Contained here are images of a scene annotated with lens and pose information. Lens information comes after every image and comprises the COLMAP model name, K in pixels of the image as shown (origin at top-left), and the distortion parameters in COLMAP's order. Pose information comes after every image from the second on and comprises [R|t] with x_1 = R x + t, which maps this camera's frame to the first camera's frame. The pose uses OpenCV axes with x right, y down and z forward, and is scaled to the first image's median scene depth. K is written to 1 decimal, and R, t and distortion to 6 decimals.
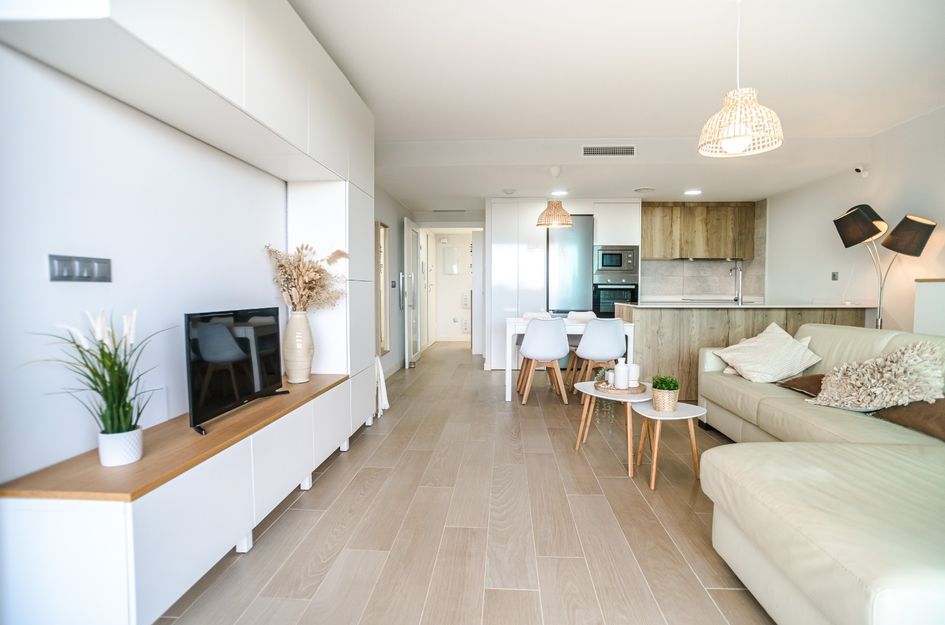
lens RADIAL K [[456.6, 0, 467.4], [0, 456.6, 315.3], [0, 0, 1]] dist [-0.058574, 0.018030]
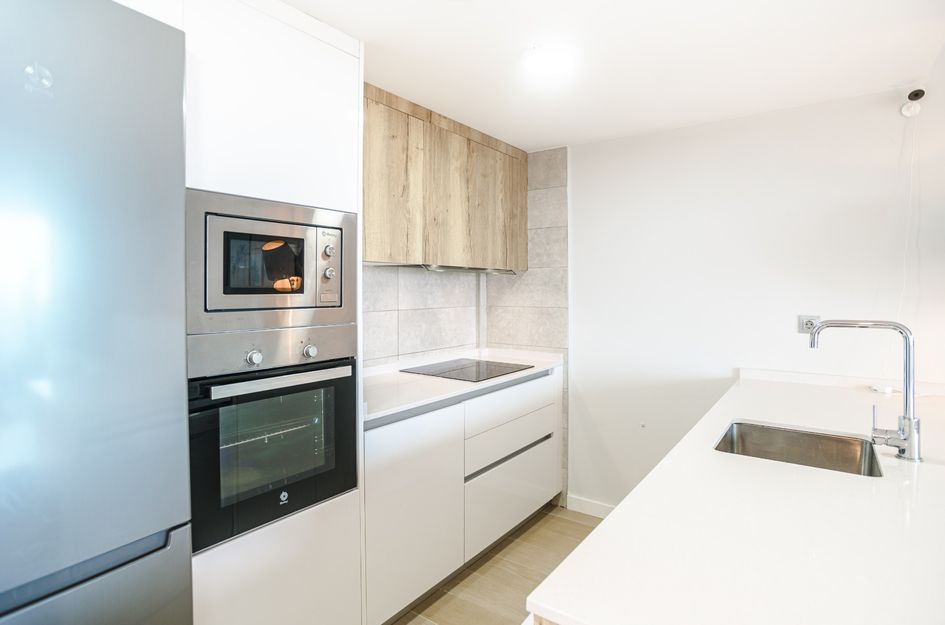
lens RADIAL K [[486.8, 0, 467.0], [0, 486.8, 294.9], [0, 0, 1]] dist [-0.058919, 0.019605]
pose [[0.531121, -0.014729, 0.847168, 0.234134], [0.053306, 0.998449, -0.016060, -0.135551], [-0.845618, 0.053688, 0.531082, 1.095033]]
